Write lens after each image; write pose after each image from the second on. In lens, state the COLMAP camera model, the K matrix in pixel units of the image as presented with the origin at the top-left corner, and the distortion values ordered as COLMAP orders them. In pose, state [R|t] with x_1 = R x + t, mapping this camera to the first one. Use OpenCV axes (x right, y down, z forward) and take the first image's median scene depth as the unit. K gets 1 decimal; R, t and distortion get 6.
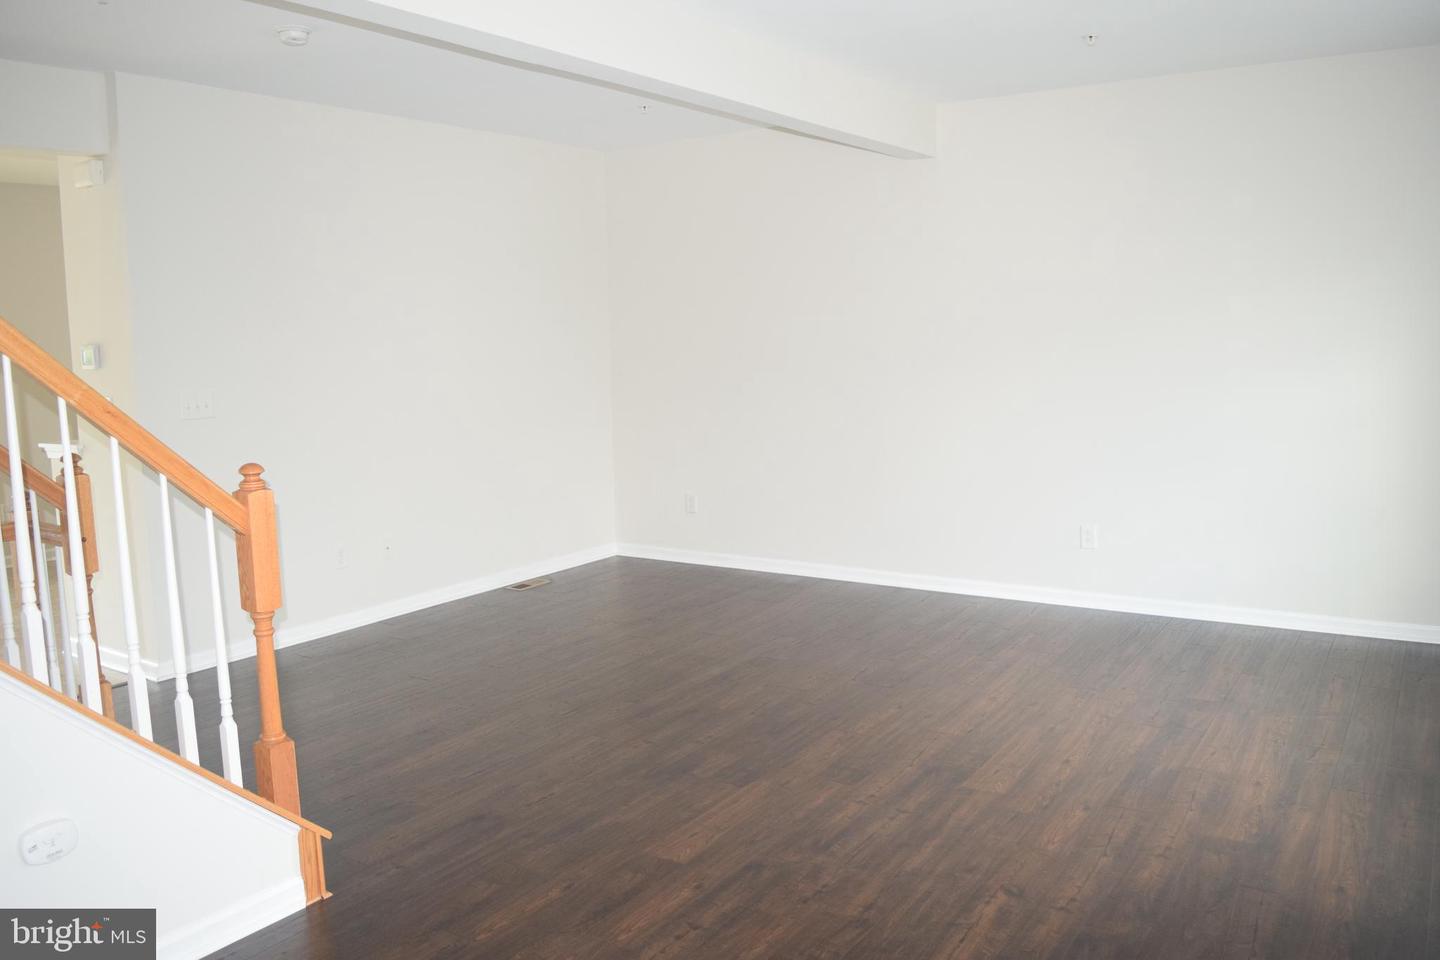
lens RADIAL K [[1126.9, 0, 721.3], [0, 1126.9, 483.6], [0, 0, 1]] dist [-0.096114, 0.022935]
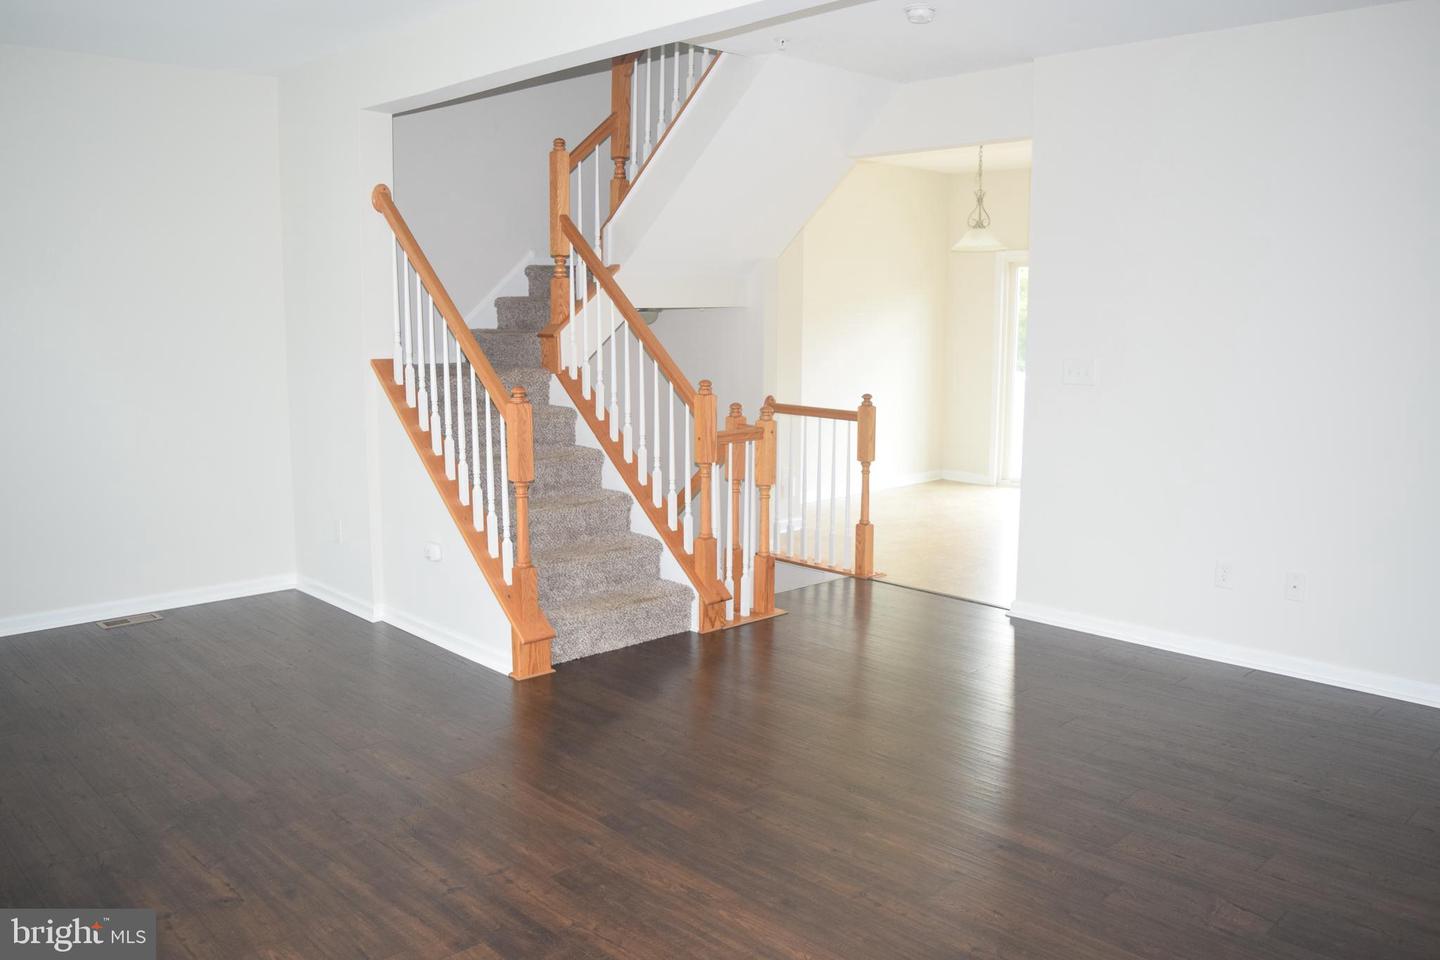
lens RADIAL K [[1126.9, 0, 720.2], [0, 1126.9, 475.9], [0, 0, 1]] dist [-0.096114, 0.022935]
pose [[-0.210628, 0.165443, -0.963465, 0.830249], [-0.128709, 0.972302, 0.195098, -0.187572], [0.969056, 0.165099, -0.183500, 1.237261]]
